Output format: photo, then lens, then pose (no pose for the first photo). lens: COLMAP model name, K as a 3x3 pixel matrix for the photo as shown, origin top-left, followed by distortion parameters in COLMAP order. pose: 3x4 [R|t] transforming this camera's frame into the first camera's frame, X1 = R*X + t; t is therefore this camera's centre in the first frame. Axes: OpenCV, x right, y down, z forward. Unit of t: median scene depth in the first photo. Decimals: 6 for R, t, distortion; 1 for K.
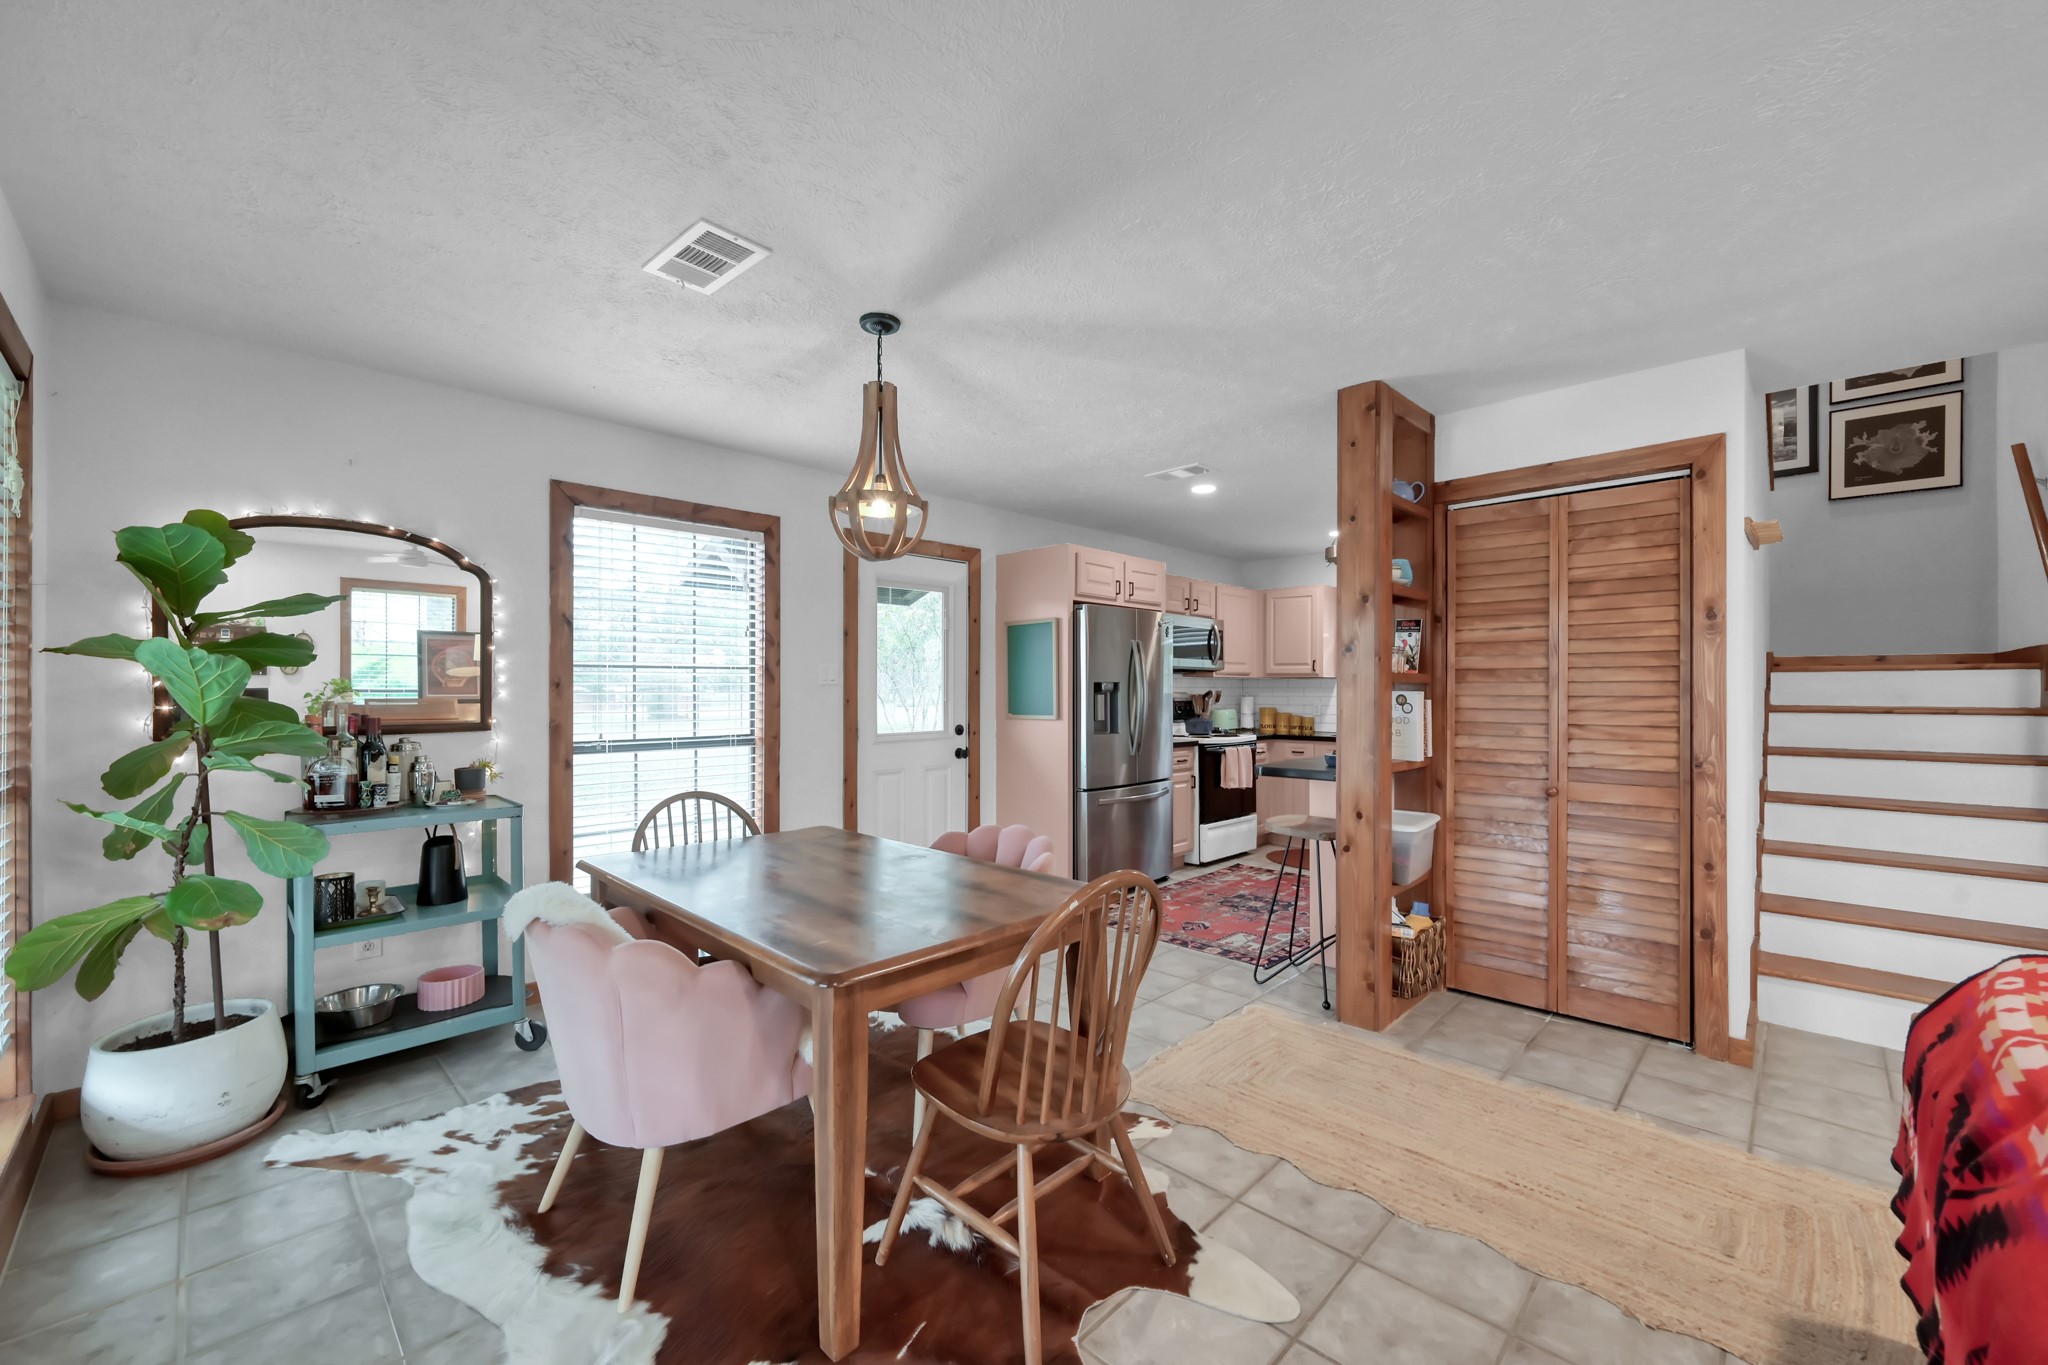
lens RADIAL K [[800.1, 0, 1130.6], [0, 800.1, 685.1], [0, 0, 1]] dist [-0.000213, 0.000196]
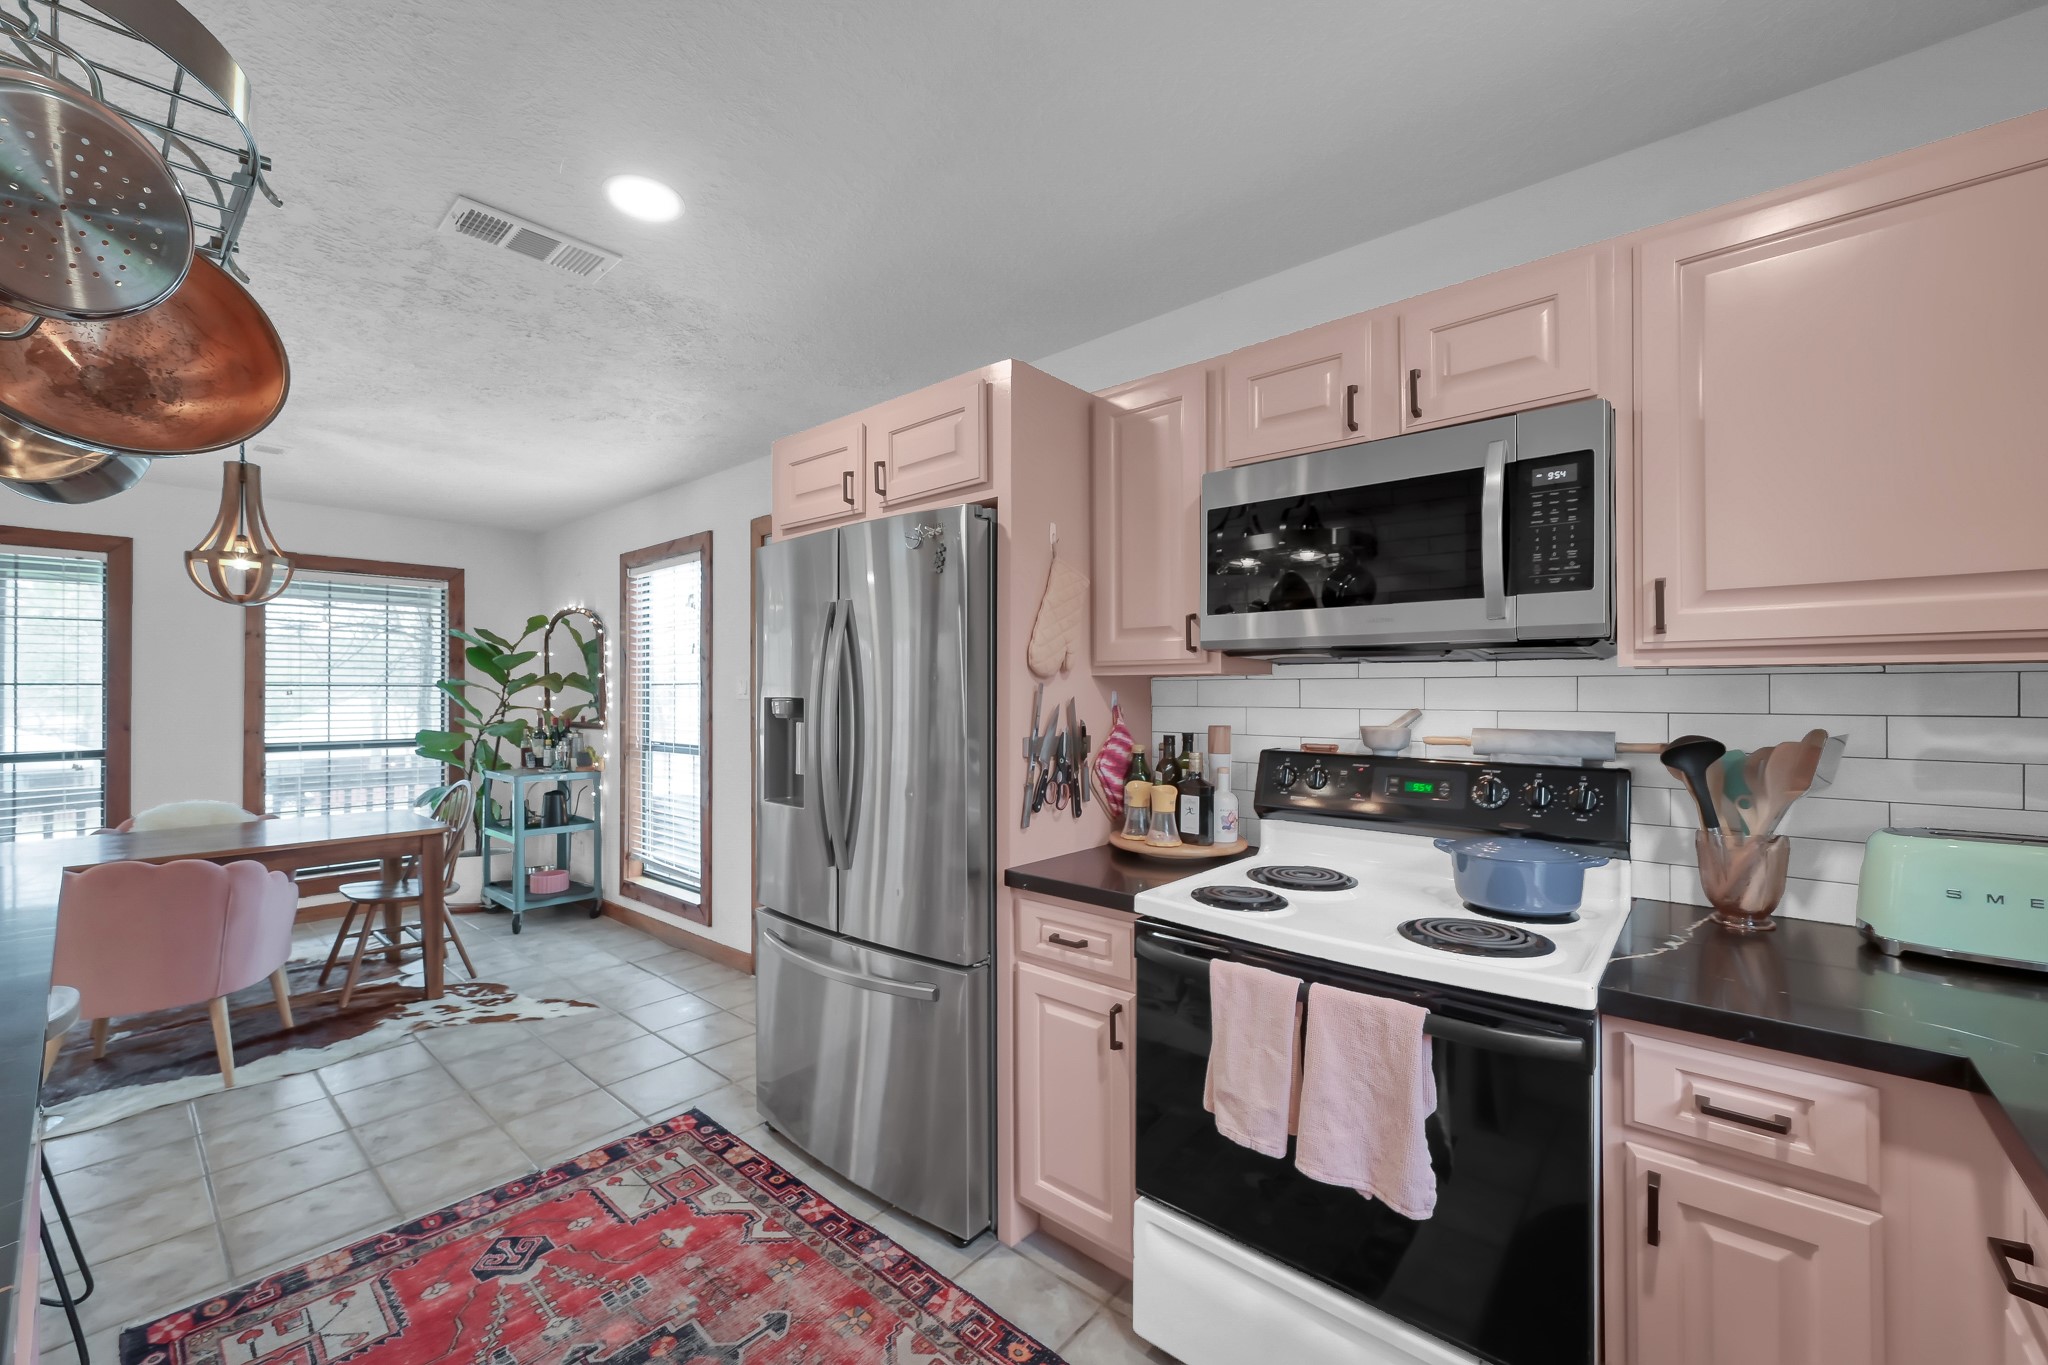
lens RADIAL K [[821.4, 0, 968.2], [0, 821.4, 687.7], [0, 0, 1]] dist [-0.001615, 0.000242]
pose [[-0.060041, -0.006529, -0.998175, 0.569949], [0.005707, 0.999960, -0.006884, -0.005899], [0.998180, -0.006110, -0.060001, 1.415228]]
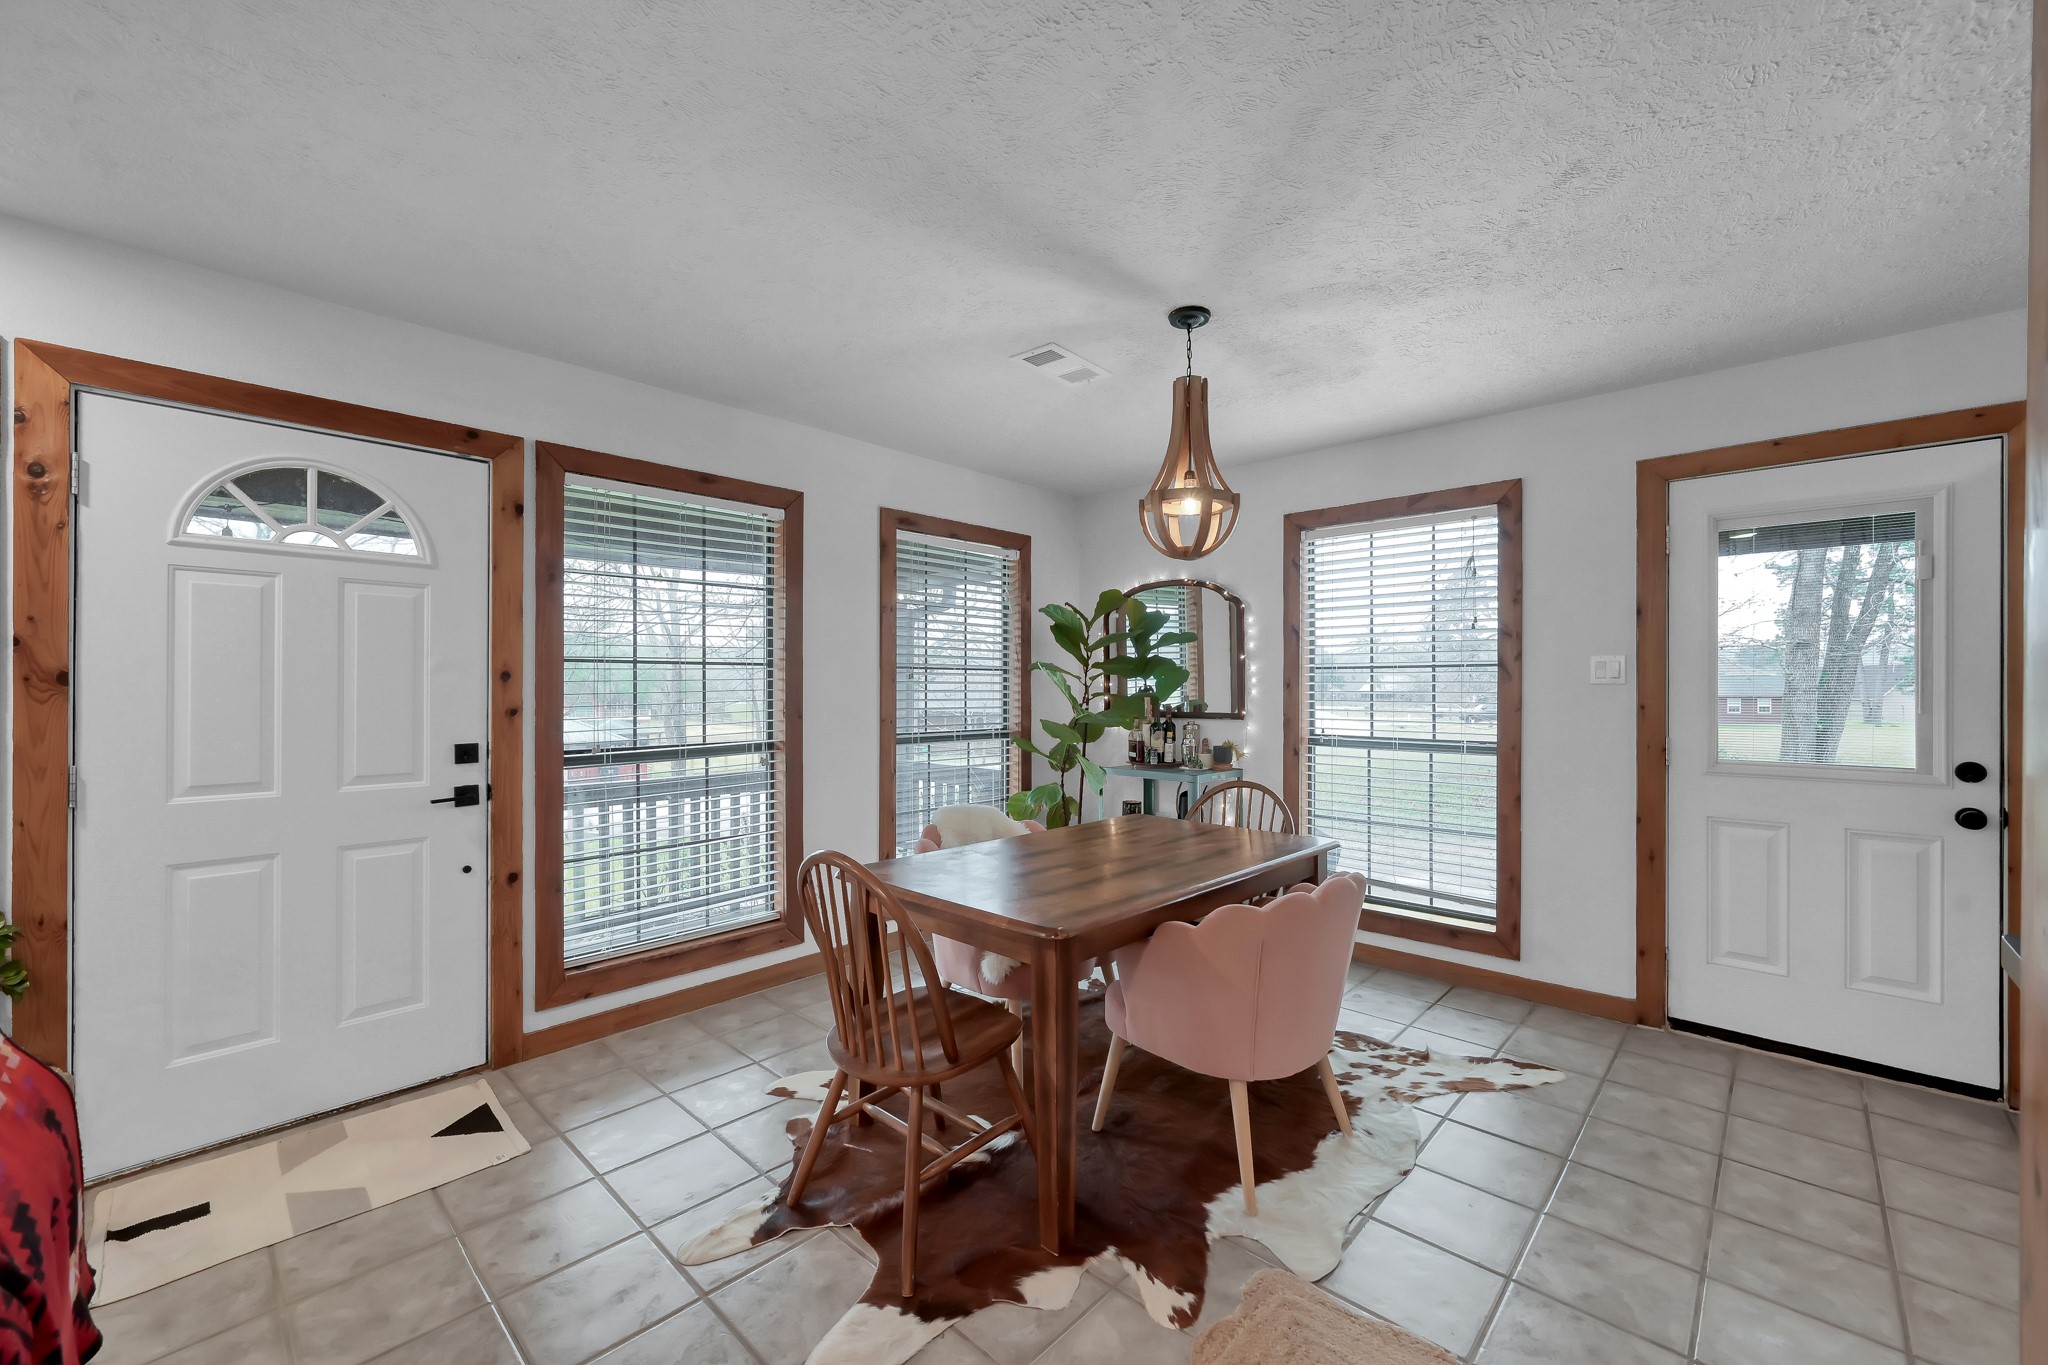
lens RADIAL K [[821.4, 0, 968.2], [0, 821.4, 687.7], [0, 0, 1]] dist [-0.001615, 0.000242]
pose [[-0.097110, 0.001209, -0.995273, 0.455476], [0.001090, 0.999999, 0.001108, 0.001661], [0.995273, -0.000977, -0.097111, 0.527079]]
